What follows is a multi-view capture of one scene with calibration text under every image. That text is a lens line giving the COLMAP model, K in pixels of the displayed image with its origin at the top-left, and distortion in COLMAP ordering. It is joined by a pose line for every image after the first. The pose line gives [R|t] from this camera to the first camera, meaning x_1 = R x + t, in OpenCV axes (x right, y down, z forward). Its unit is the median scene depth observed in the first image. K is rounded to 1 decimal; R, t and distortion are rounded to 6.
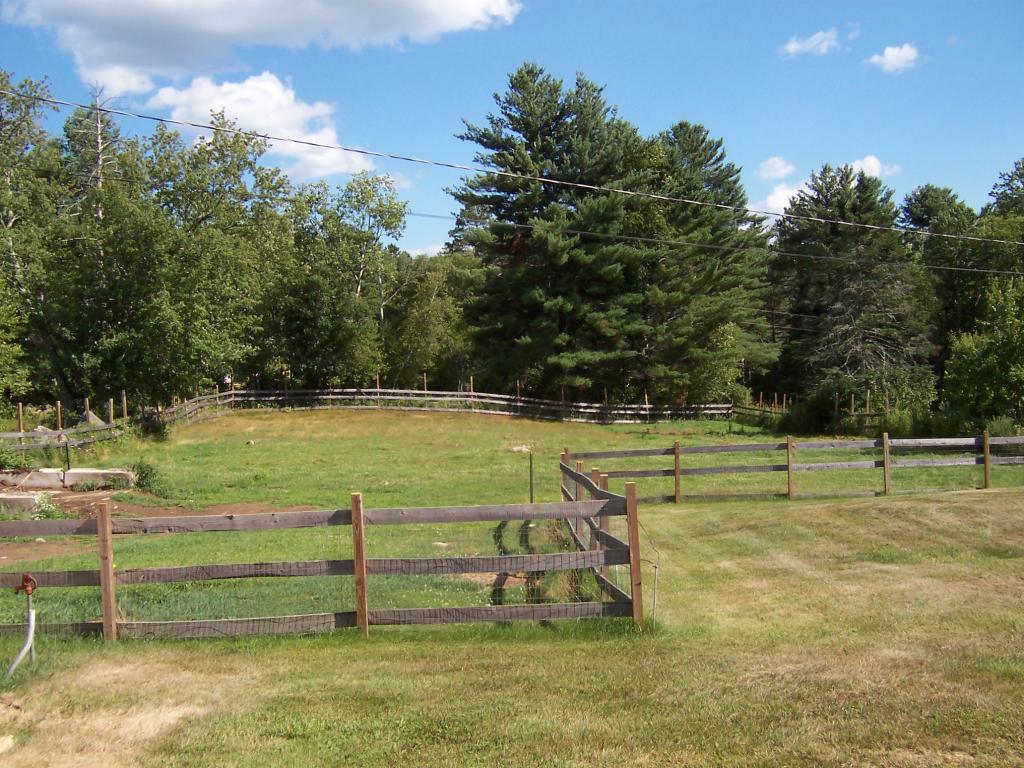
lens RADIAL K [[1115.6, 0, 512.0], [0, 1115.6, 384.0], [0, 0, 1]] dist [-0.141674, 0.278352]
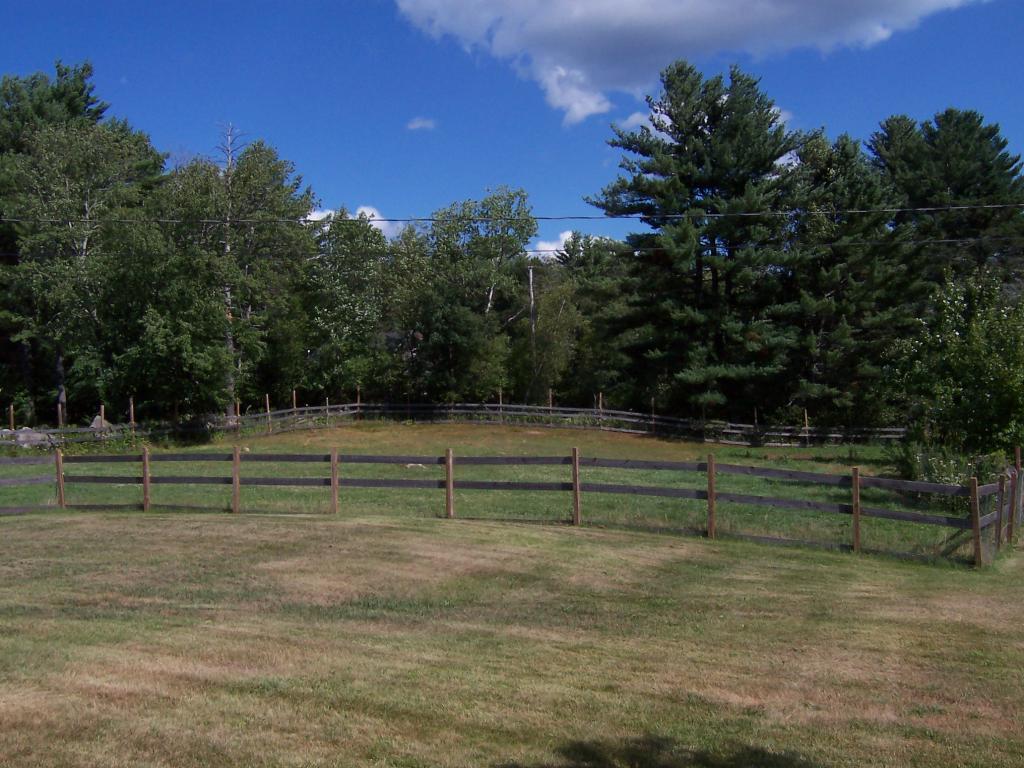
lens RADIAL K [[1115.6, 0, 512.0], [0, 1115.6, 384.0], [0, 0, 1]] dist [-0.141674, 0.278352]
pose [[0.915610, 0.005820, -0.402026, 0.275069], [-0.014217, 0.999739, -0.017905, 0.004124], [0.401817, 0.022109, 0.915453, 0.094414]]
